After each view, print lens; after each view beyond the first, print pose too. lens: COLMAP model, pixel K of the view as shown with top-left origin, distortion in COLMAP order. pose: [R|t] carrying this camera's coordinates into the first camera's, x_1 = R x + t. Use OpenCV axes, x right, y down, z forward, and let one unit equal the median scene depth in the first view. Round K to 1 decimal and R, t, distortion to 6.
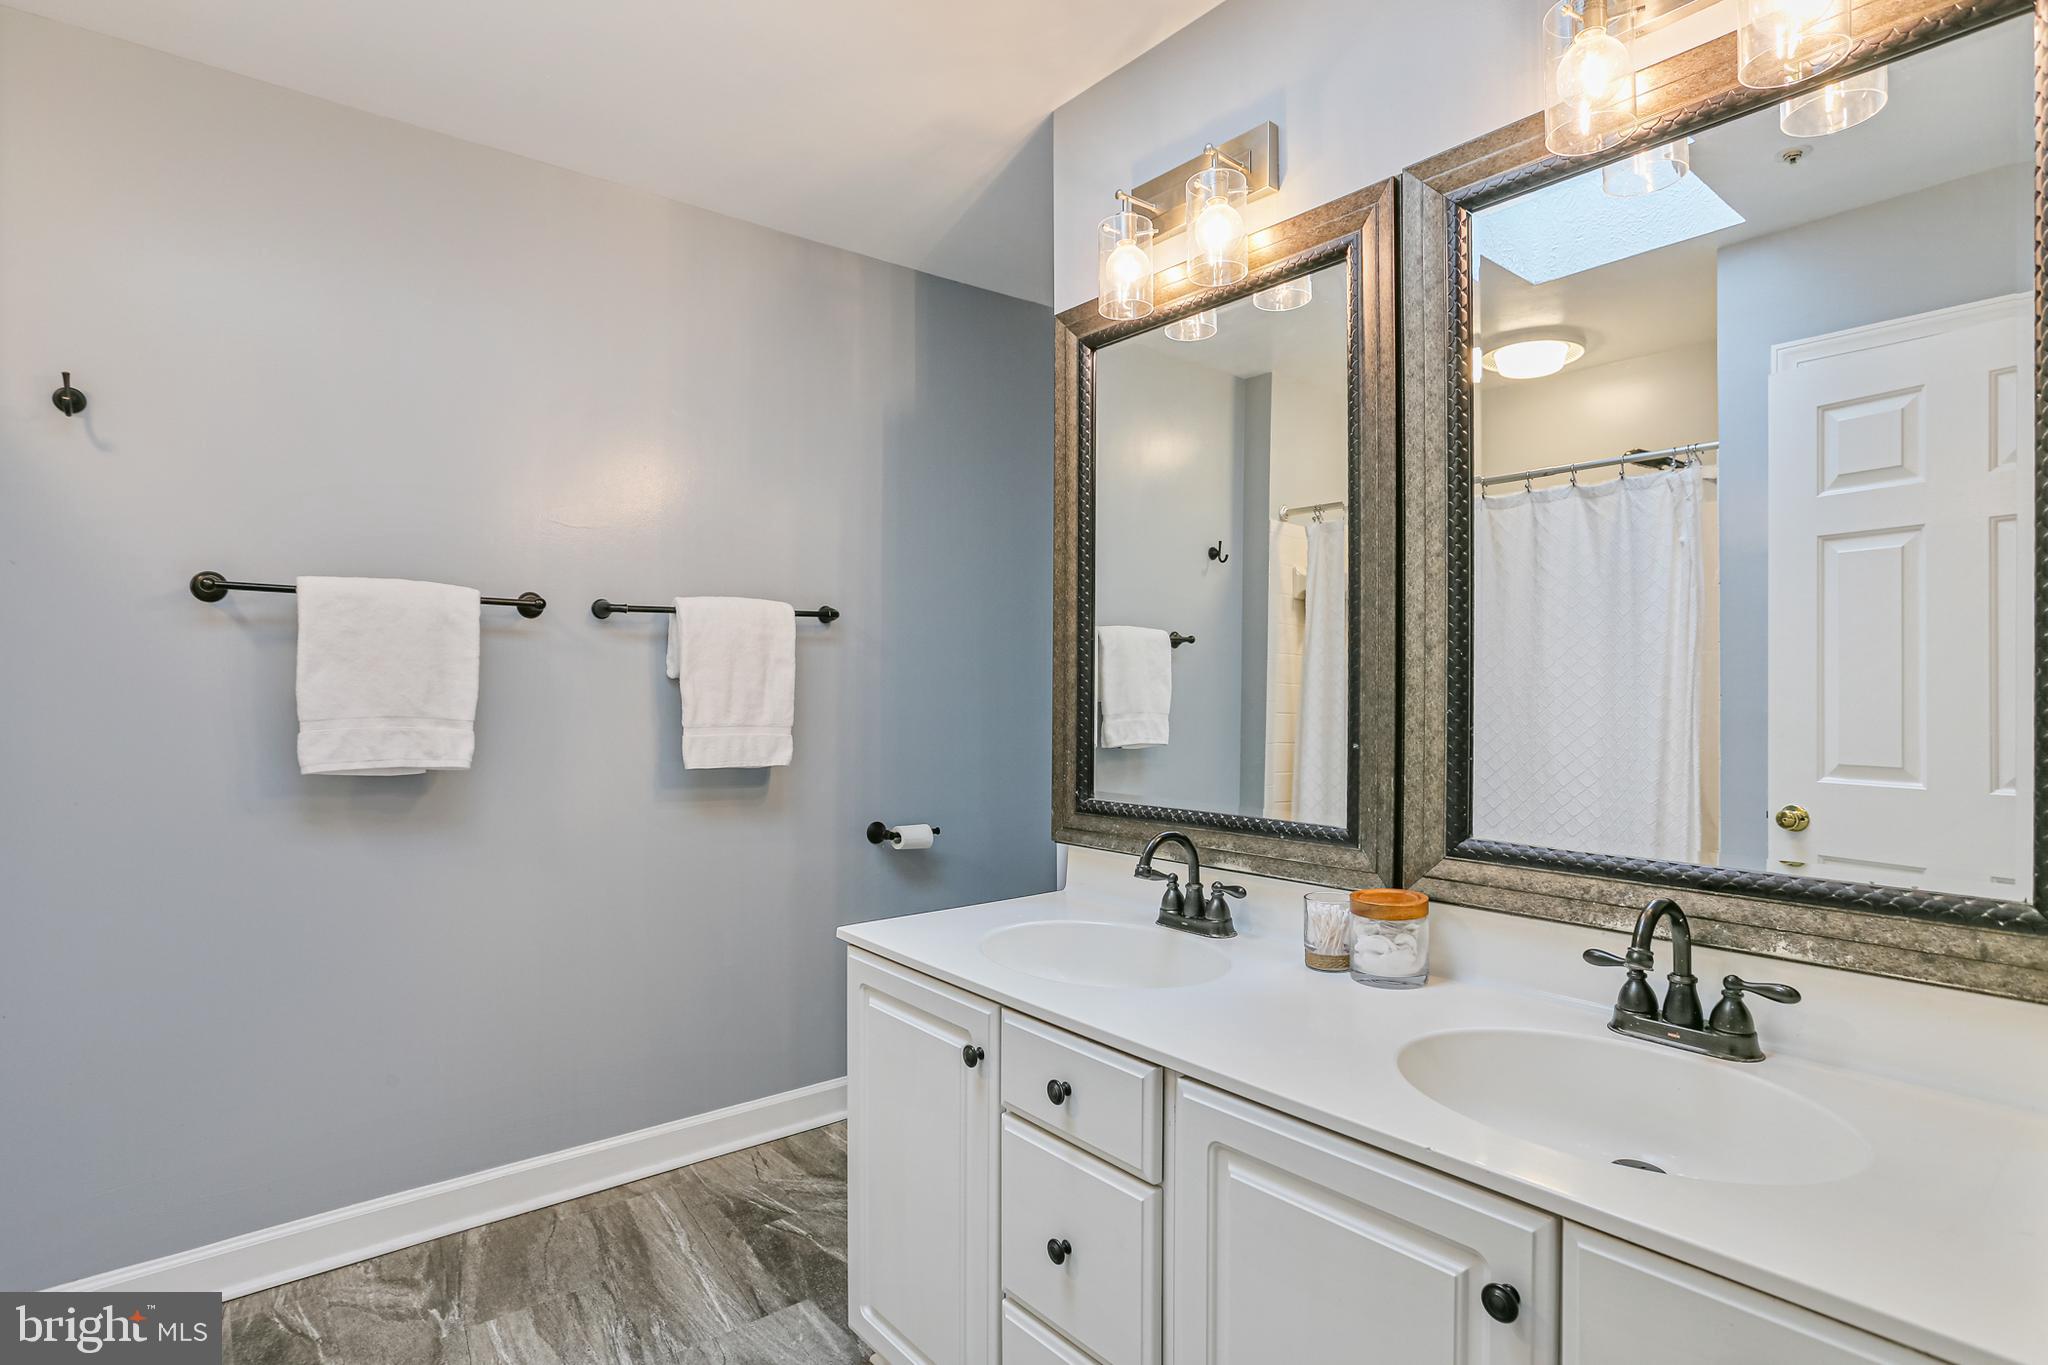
lens RADIAL K [[1045.0, 0, 1017.5], [0, 1045.0, 681.0], [0, 0, 1]] dist [-0.003218, 0.000483]
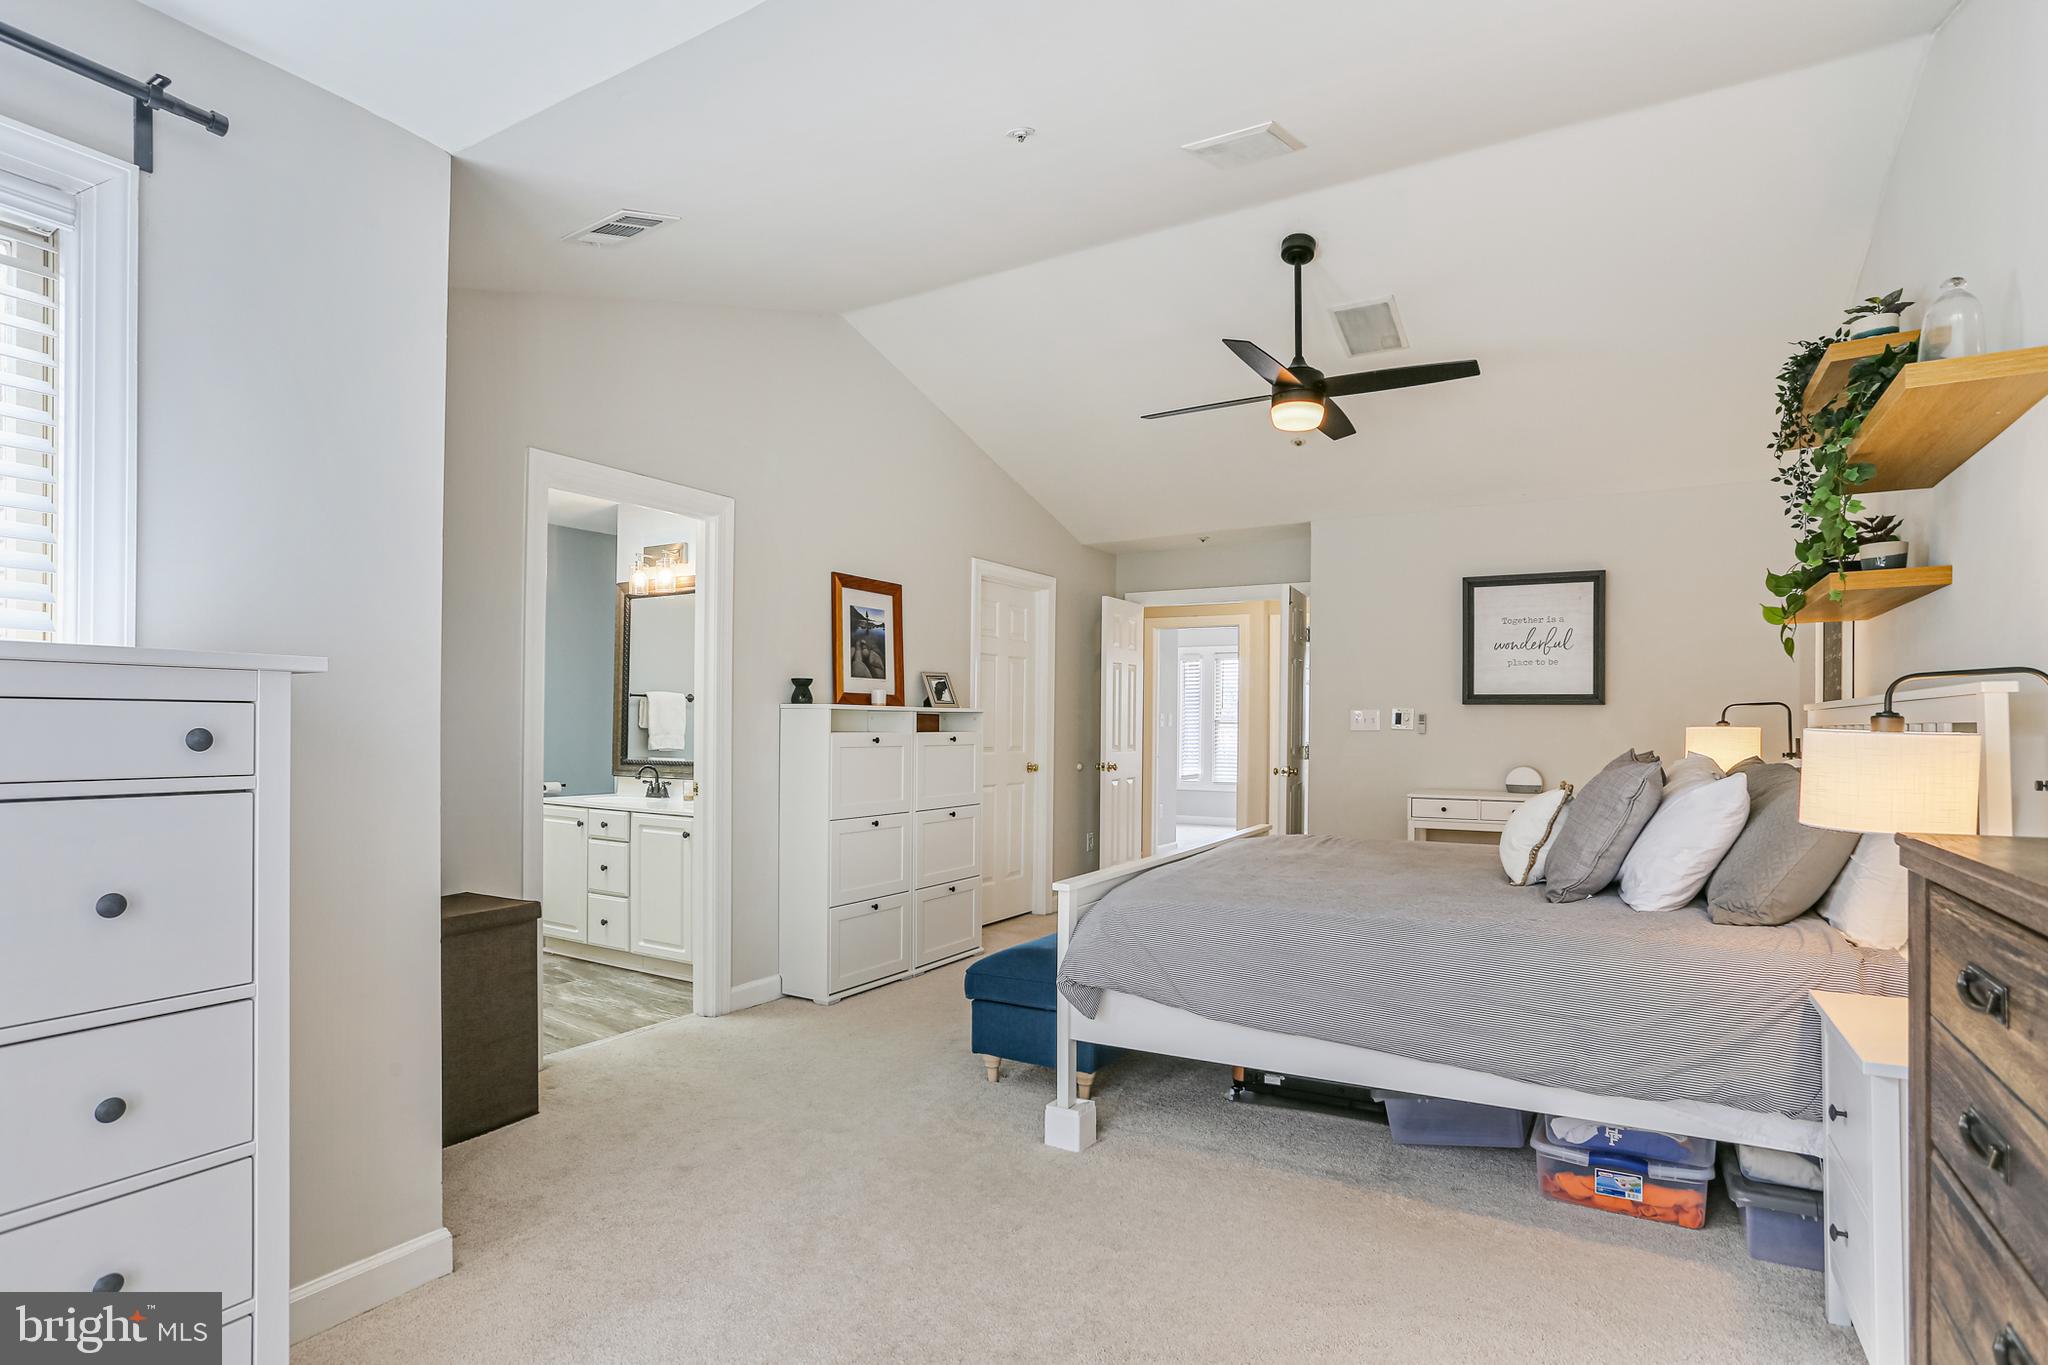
lens RADIAL K [[1109.3, 0, 1018.9], [0, 1109.3, 725.8], [0, 0, 1]] dist [-0.000795, 0.000145]
pose [[0.947368, 0.008696, 0.320029, 0.126510], [-0.010940, 0.999927, 0.005214, -0.006045], [-0.319960, -0.008441, 0.947394, -2.386206]]
